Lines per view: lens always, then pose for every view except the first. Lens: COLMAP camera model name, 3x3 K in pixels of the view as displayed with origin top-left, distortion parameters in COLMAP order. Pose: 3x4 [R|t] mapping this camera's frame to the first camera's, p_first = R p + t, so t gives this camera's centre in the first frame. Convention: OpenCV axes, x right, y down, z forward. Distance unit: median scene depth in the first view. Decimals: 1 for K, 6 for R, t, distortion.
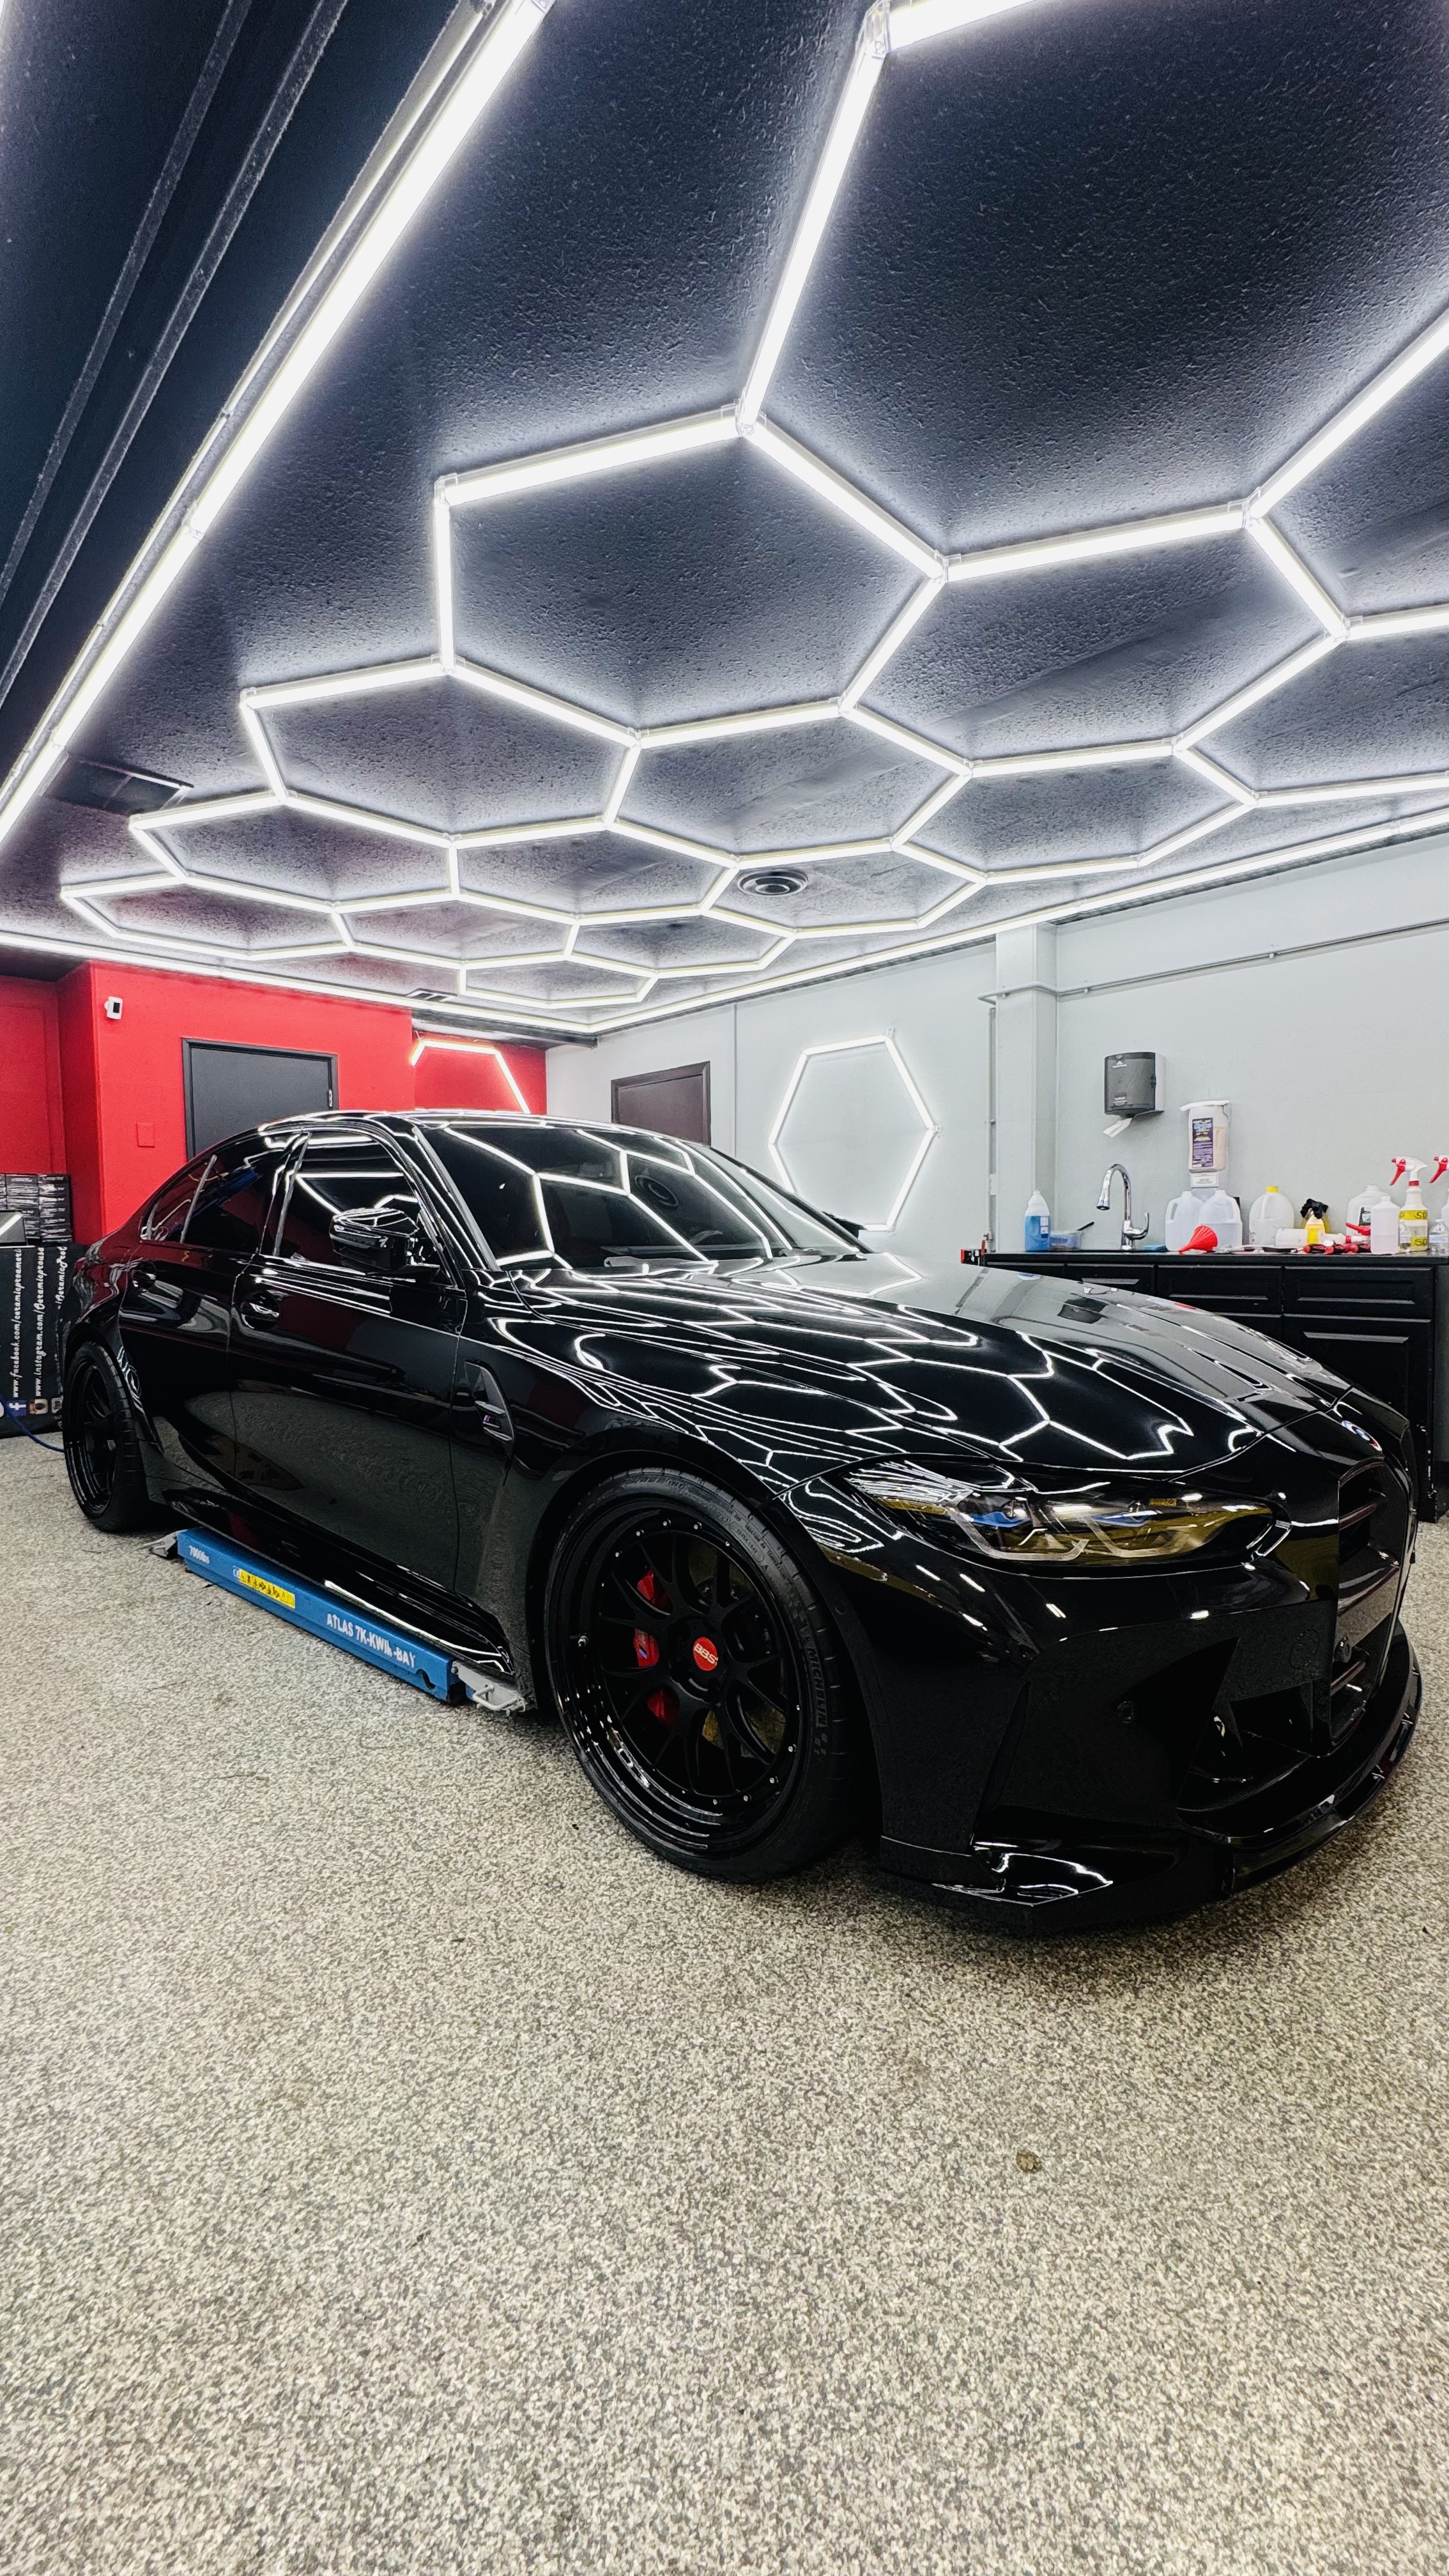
lens RADIAL K [[1033.9, 0, 726.7], [0, 1033.9, 1294.8], [0, 0, 1]] dist [-0.007988, 0.001258]
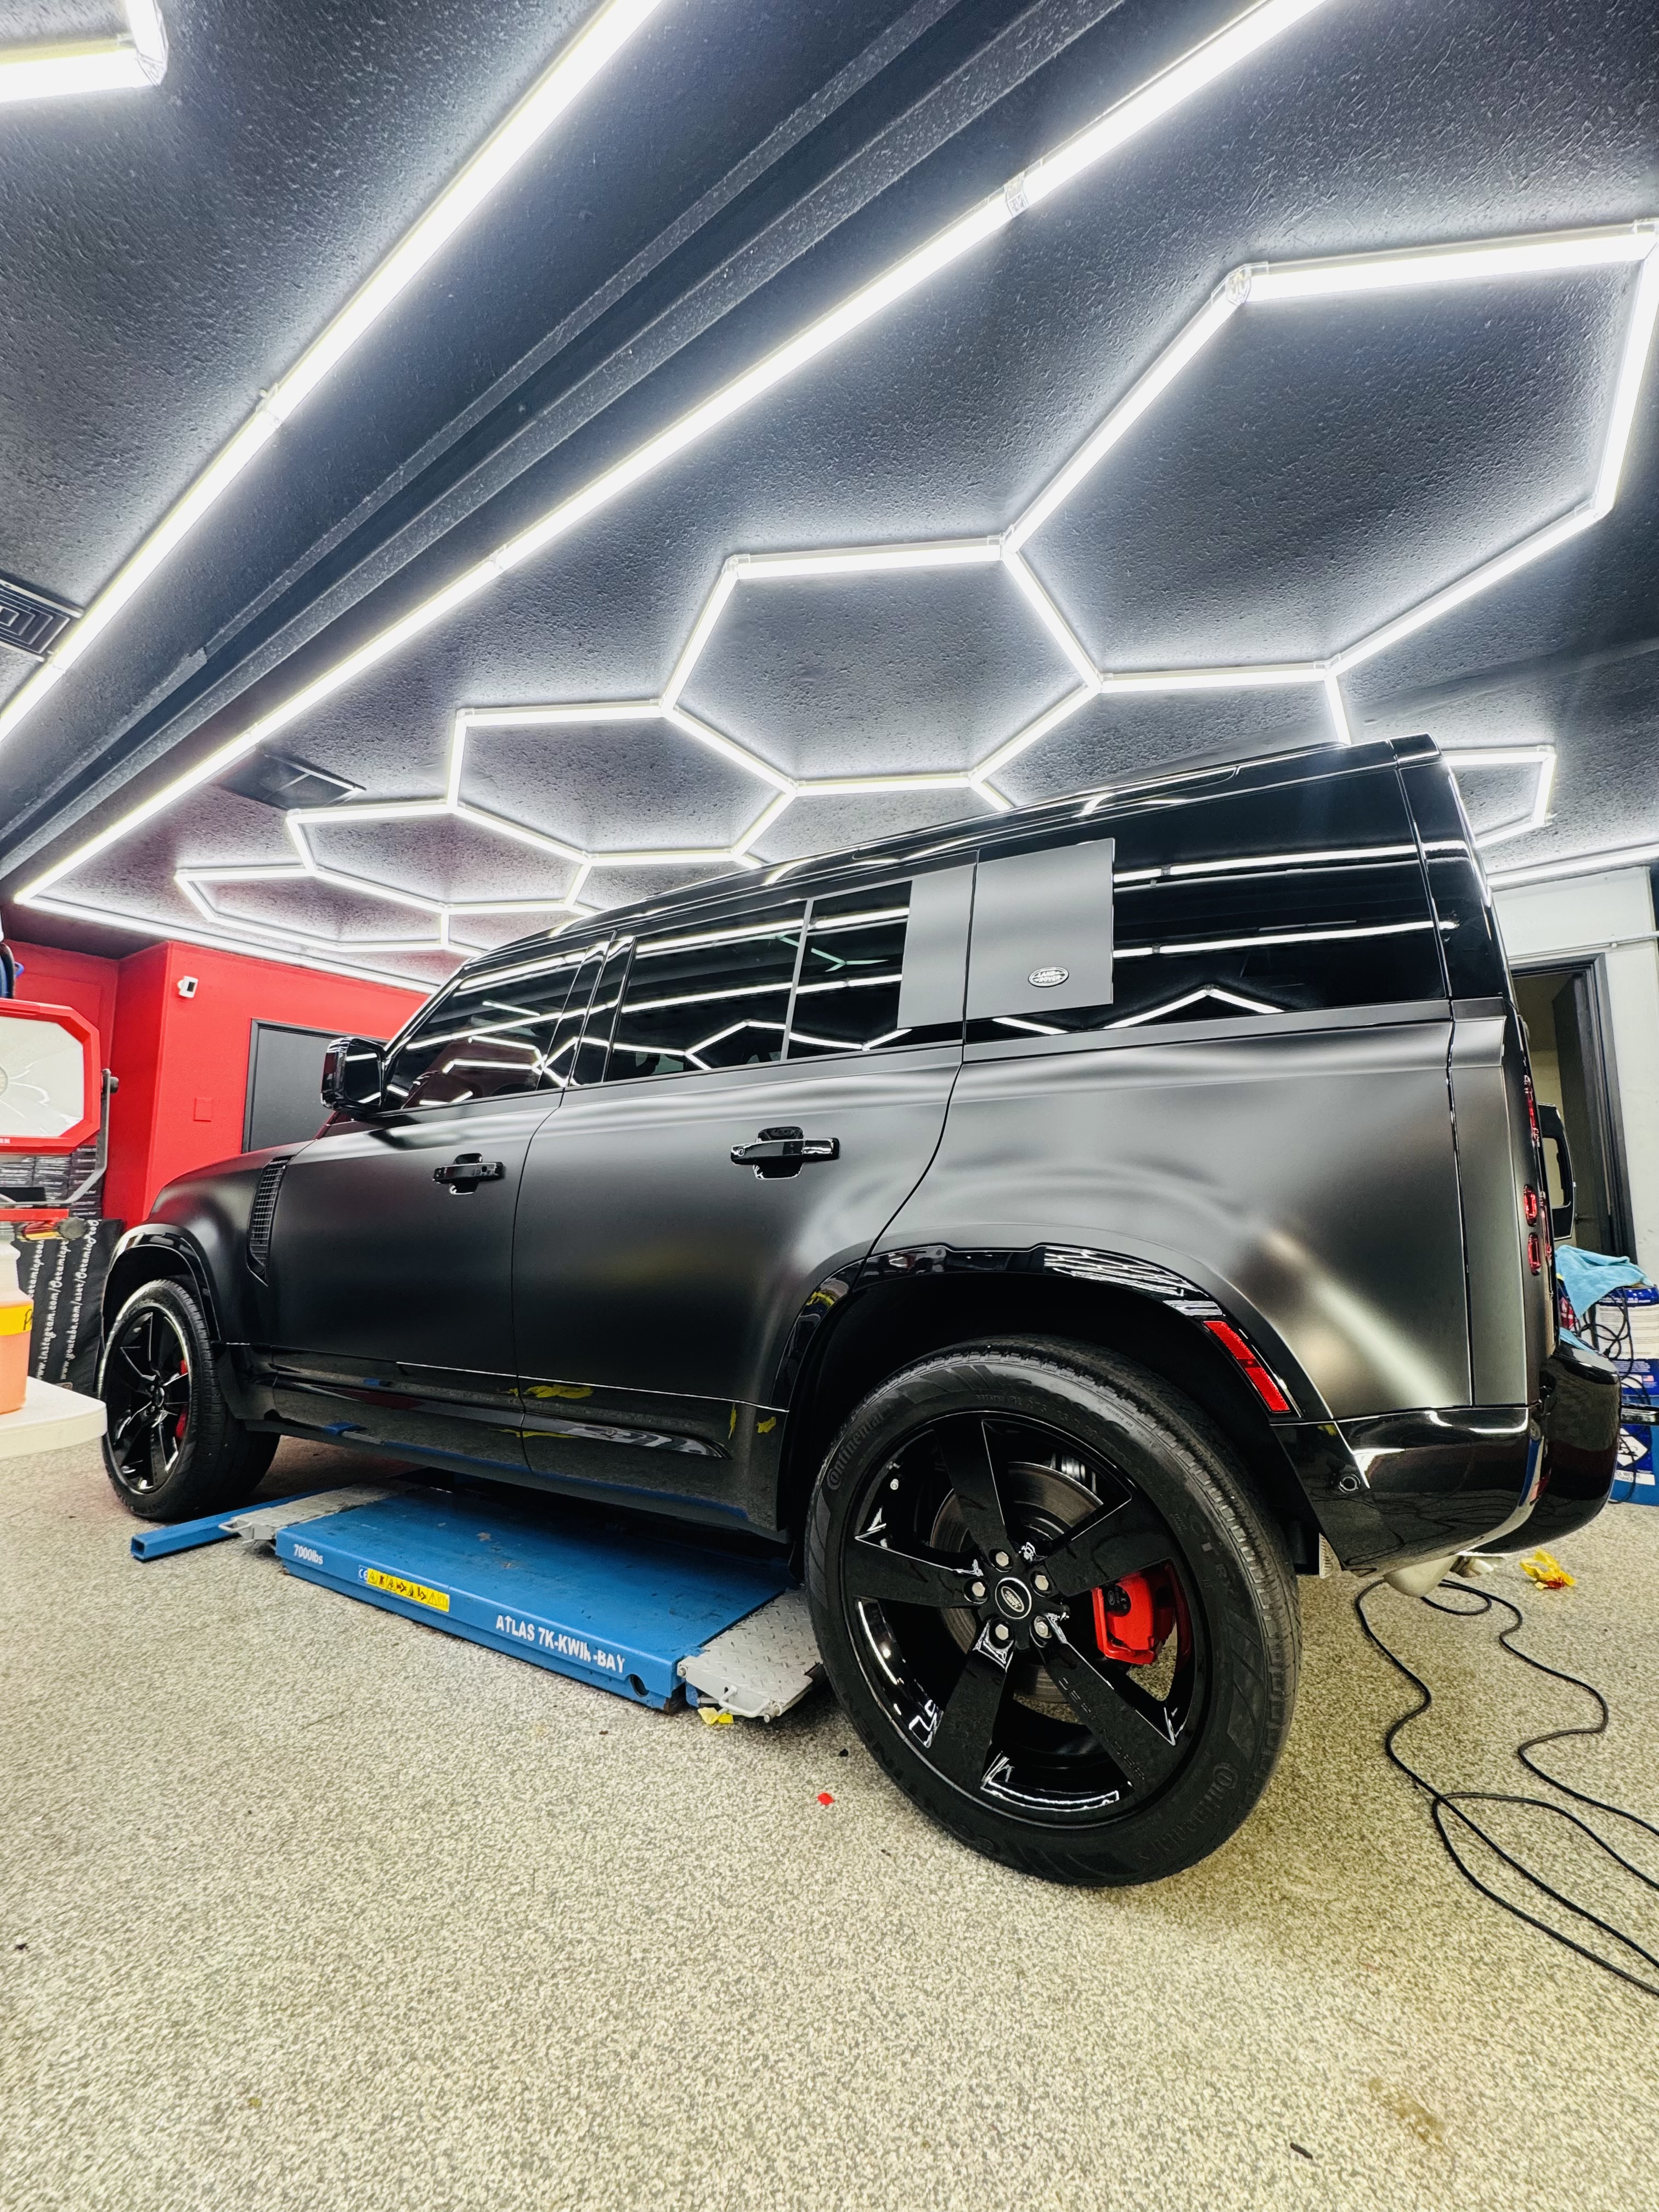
lens RADIAL K [[887.9, 0, 827.7], [0, 887.9, 1107.6], [0, 0, 1]] dist [-0.003608, 0.000205]
pose [[0.982081, 0.032162, 0.185694, -0.257289], [0.001594, 0.983878, -0.178833, 0.001024], [-0.188452, 0.175925, 0.966197, 0.088914]]
